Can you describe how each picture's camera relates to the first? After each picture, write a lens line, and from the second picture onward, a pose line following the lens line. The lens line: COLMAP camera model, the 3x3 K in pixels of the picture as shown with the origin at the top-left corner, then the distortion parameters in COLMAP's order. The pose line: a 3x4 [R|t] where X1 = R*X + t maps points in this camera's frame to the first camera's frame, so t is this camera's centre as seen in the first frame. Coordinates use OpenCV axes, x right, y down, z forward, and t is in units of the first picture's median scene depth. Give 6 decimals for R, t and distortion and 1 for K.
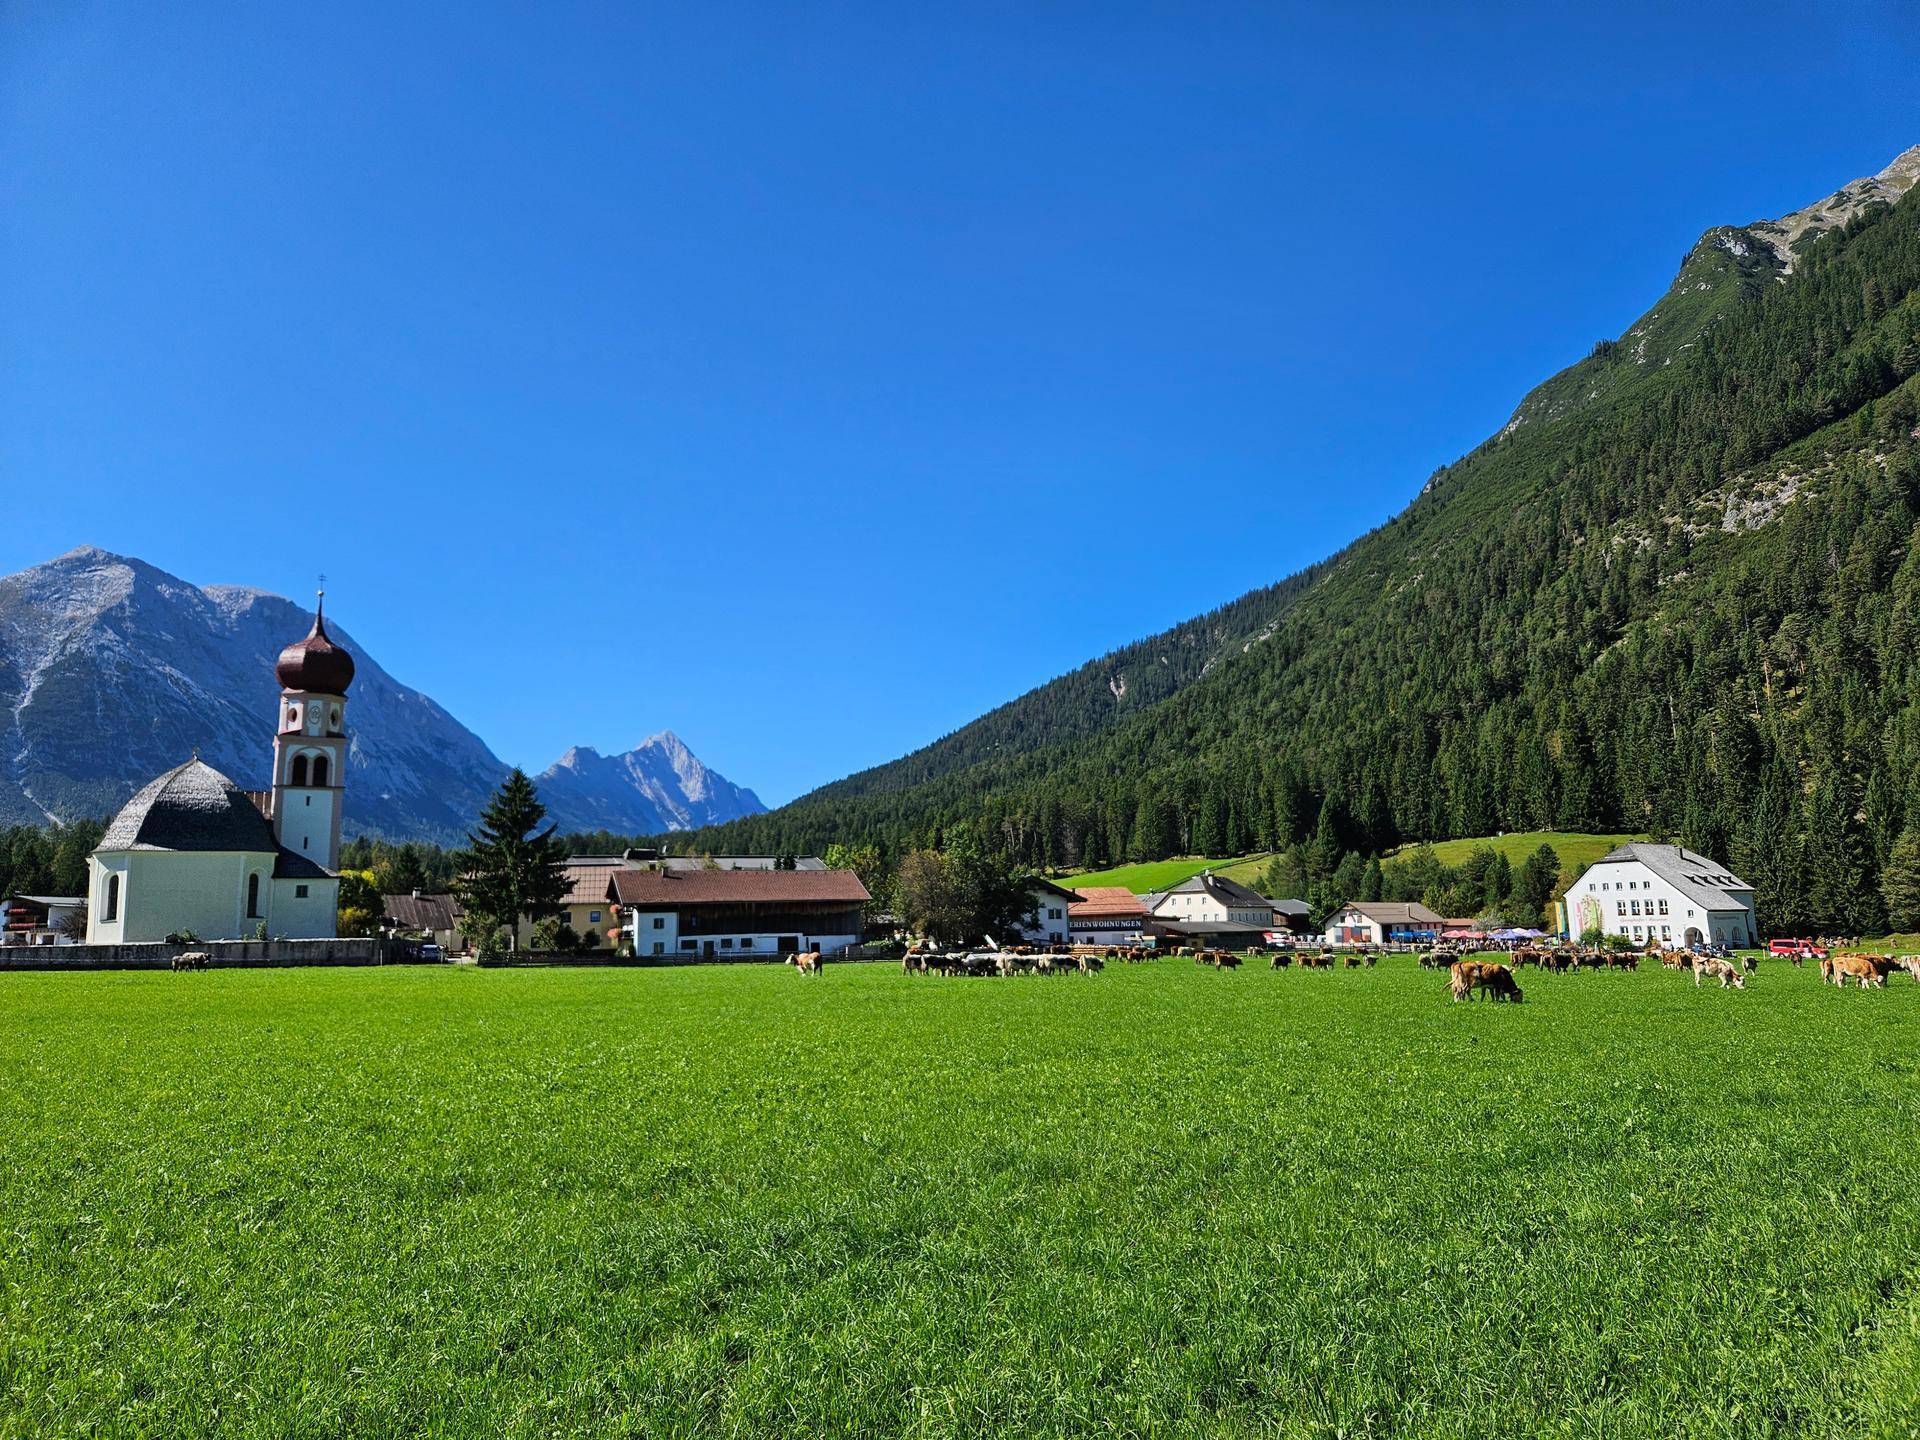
lens RADIAL K [[1731.2, 0, 972.4], [0, 1731.2, 718.2], [0, 0, 1]] dist [0.098341, -0.135112]
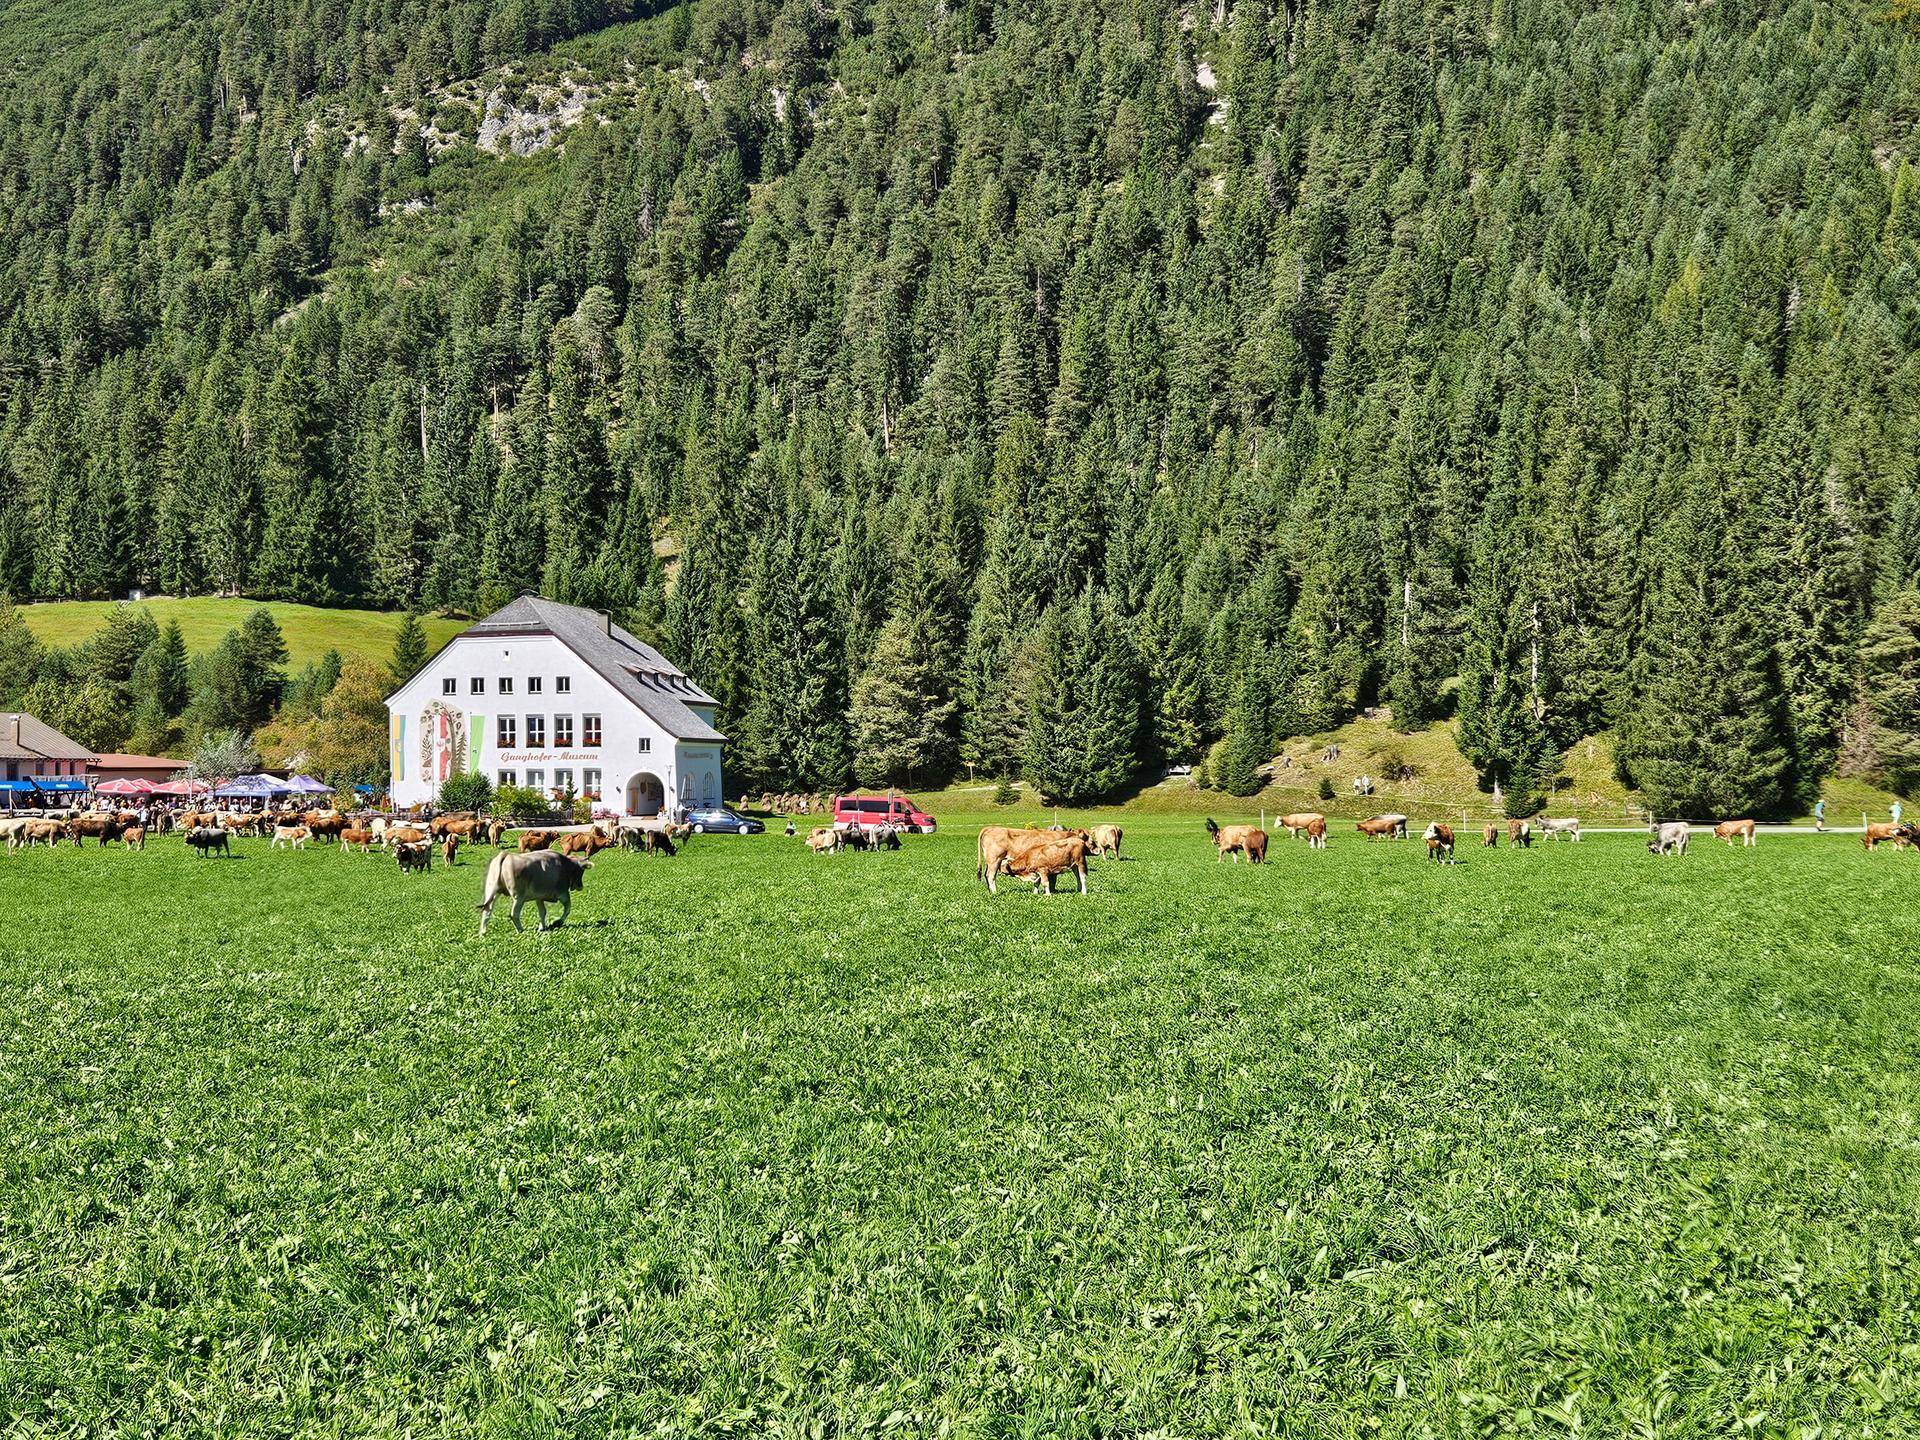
lens RADIAL K [[2091.4, 0, 960.0], [0, 2091.4, 720.0], [0, 0, 1]] dist [0.050307, -0.034577]
pose [[0.724699, 0.031717, 0.688335, 0.047570], [-0.090282, 0.994699, 0.049218, 0.044805], [-0.683125, -0.097813, 0.723722, 0.342829]]
